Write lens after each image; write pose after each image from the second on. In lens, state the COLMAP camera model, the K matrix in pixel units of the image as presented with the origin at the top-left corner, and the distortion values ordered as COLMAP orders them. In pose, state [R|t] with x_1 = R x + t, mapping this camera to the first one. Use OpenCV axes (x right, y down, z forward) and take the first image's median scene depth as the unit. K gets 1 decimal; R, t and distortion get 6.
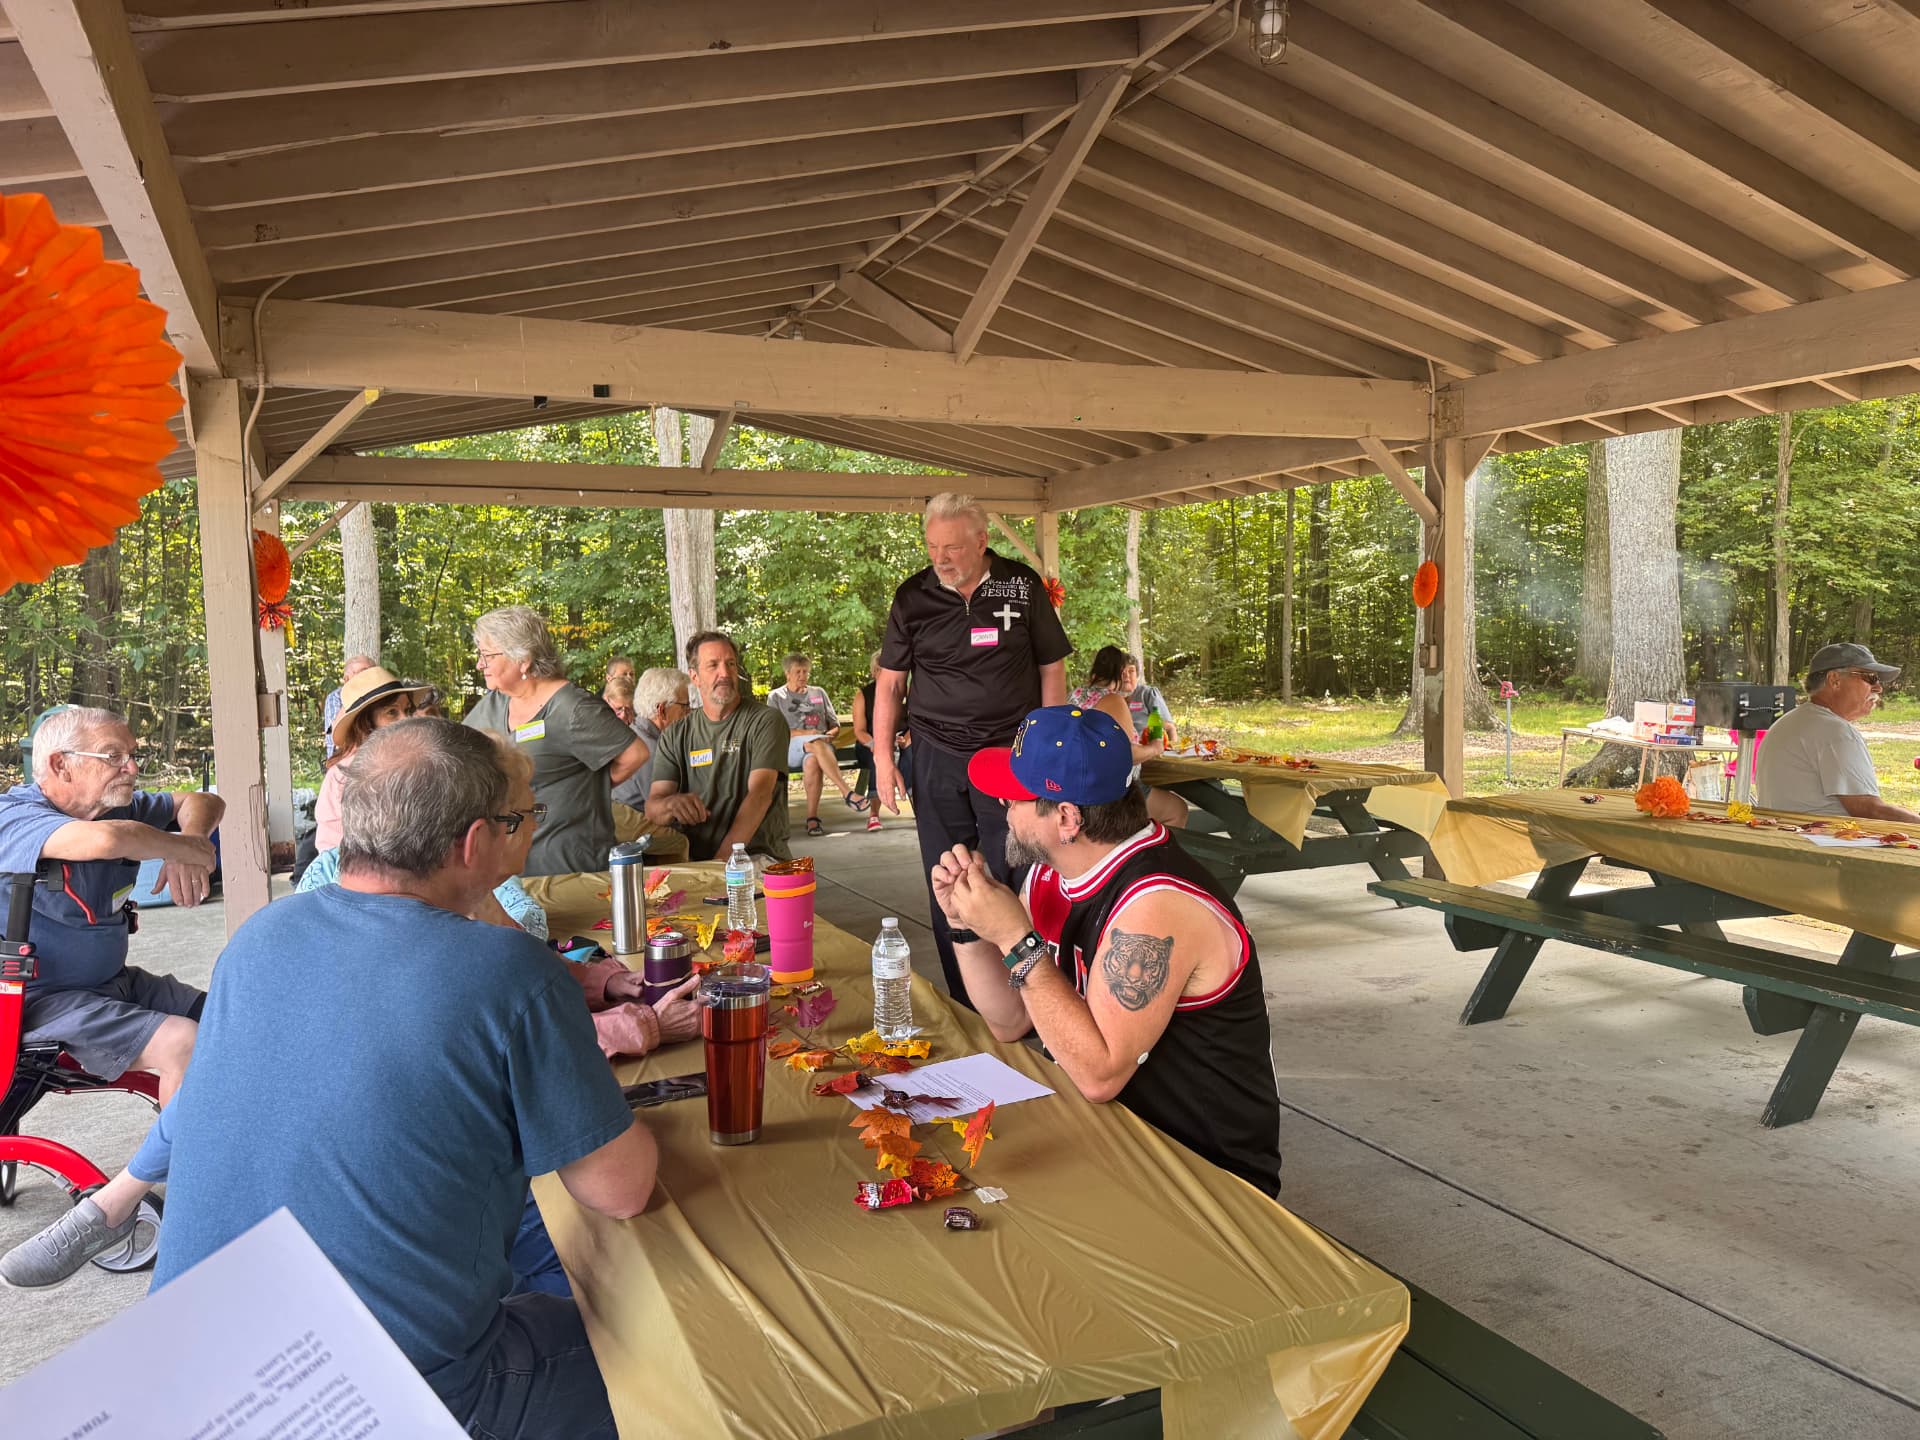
lens RADIAL K [[1446.1, 0, 960.0], [0, 1446.1, 720.0], [0, 0, 1]] dist [-0.001091, -0.001795]
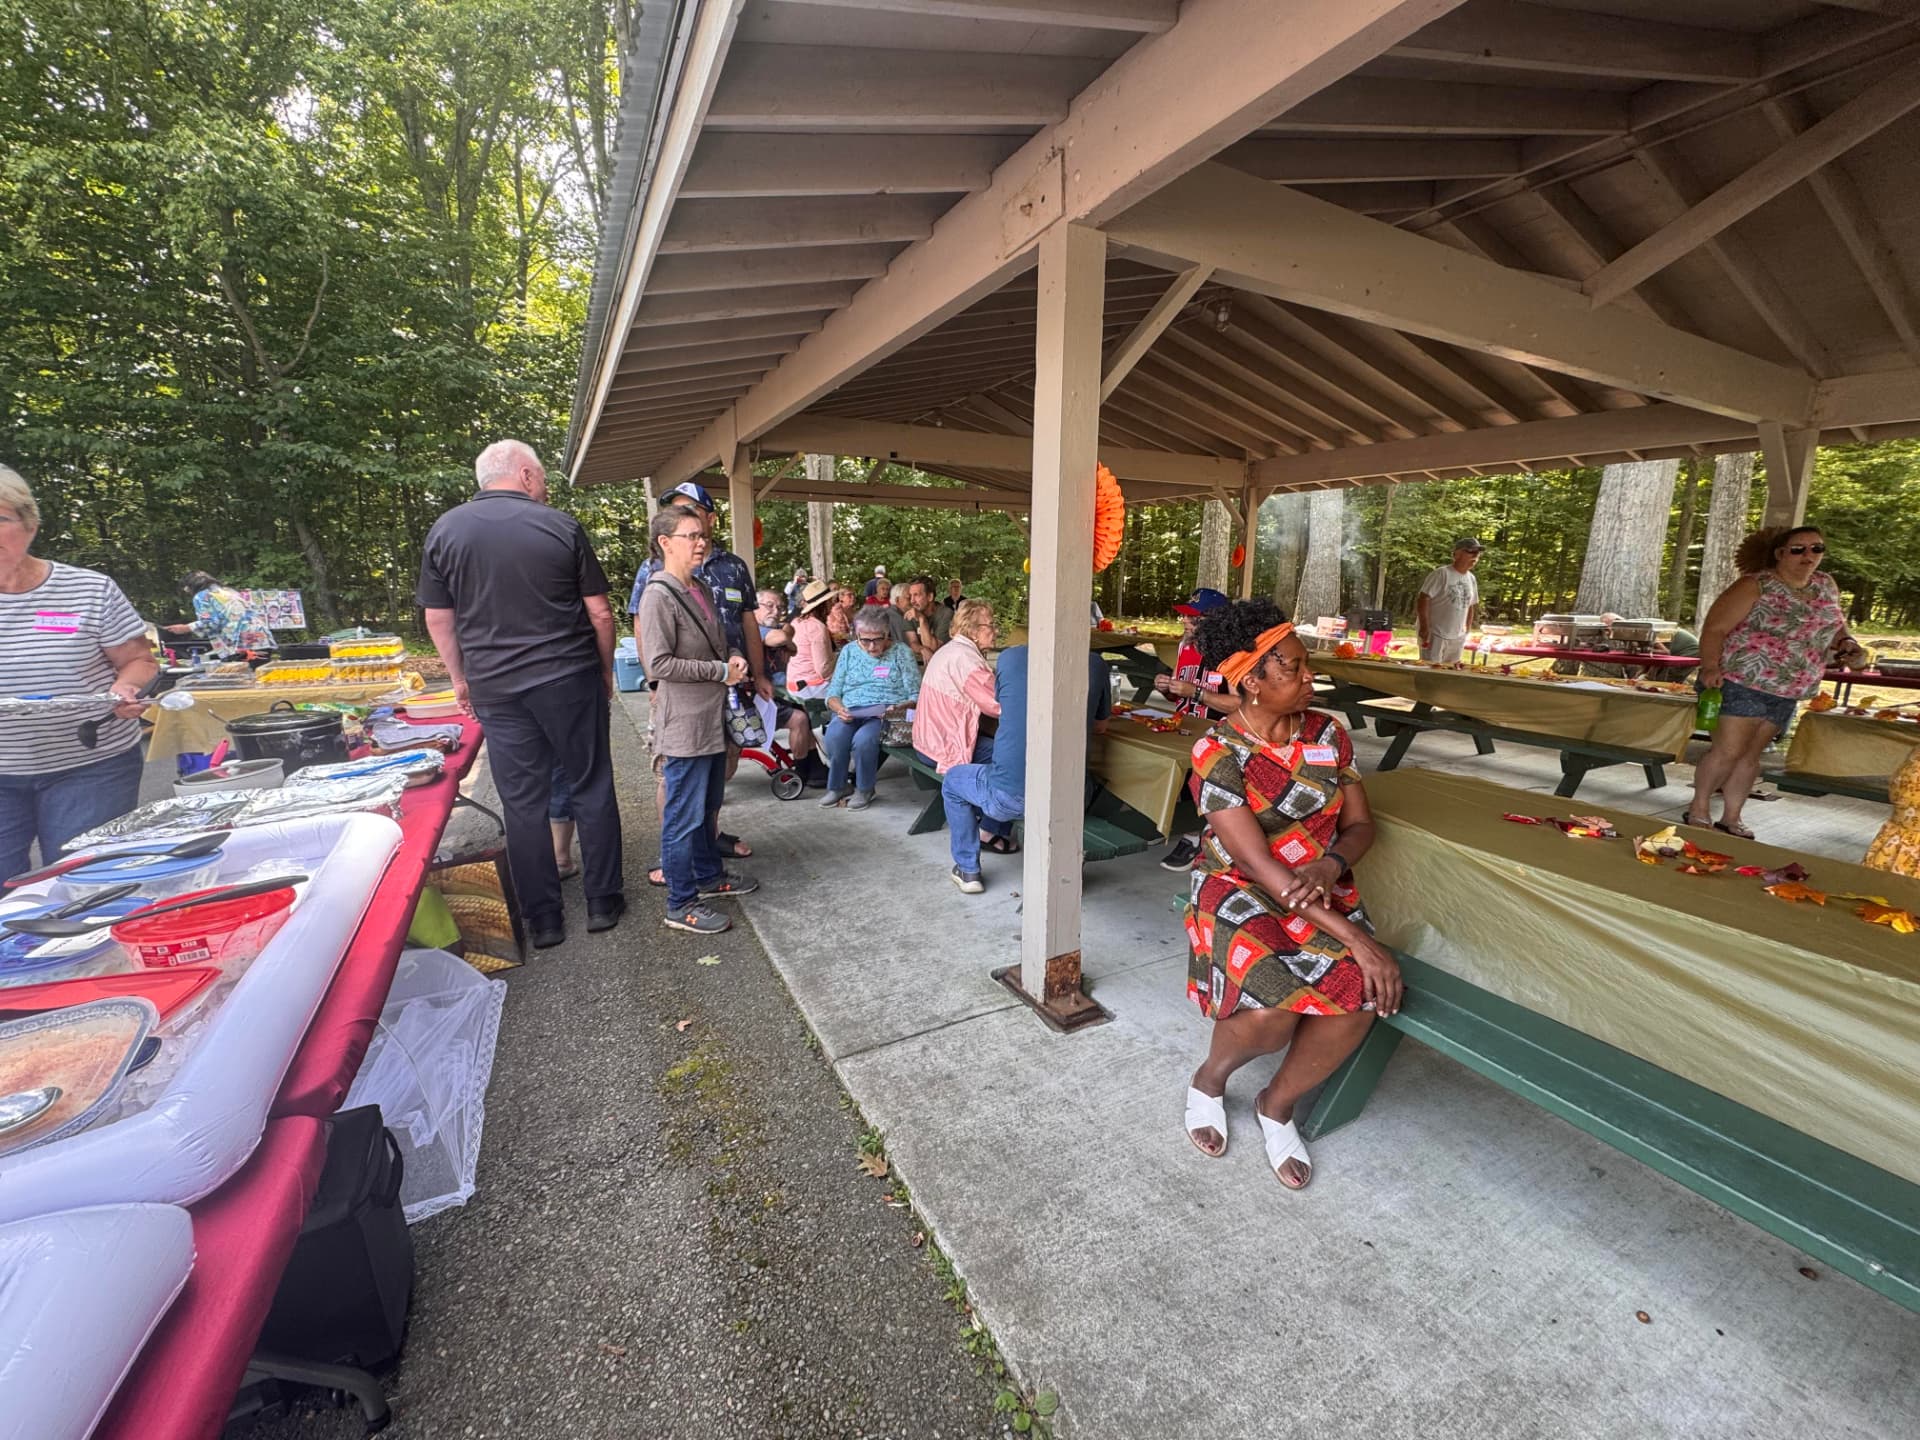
lens RADIAL K [[765.1, 0, 960.0], [0, 765.1, 720.0], [0, 0, 1]] dist [-0.025705, 0.000010]
pose [[0.999313, 0.029550, 0.022356, -0.115433], [-0.032167, 0.991306, 0.127581, 0.019240], [-0.018392, -0.128212, 0.991576, -0.167945]]
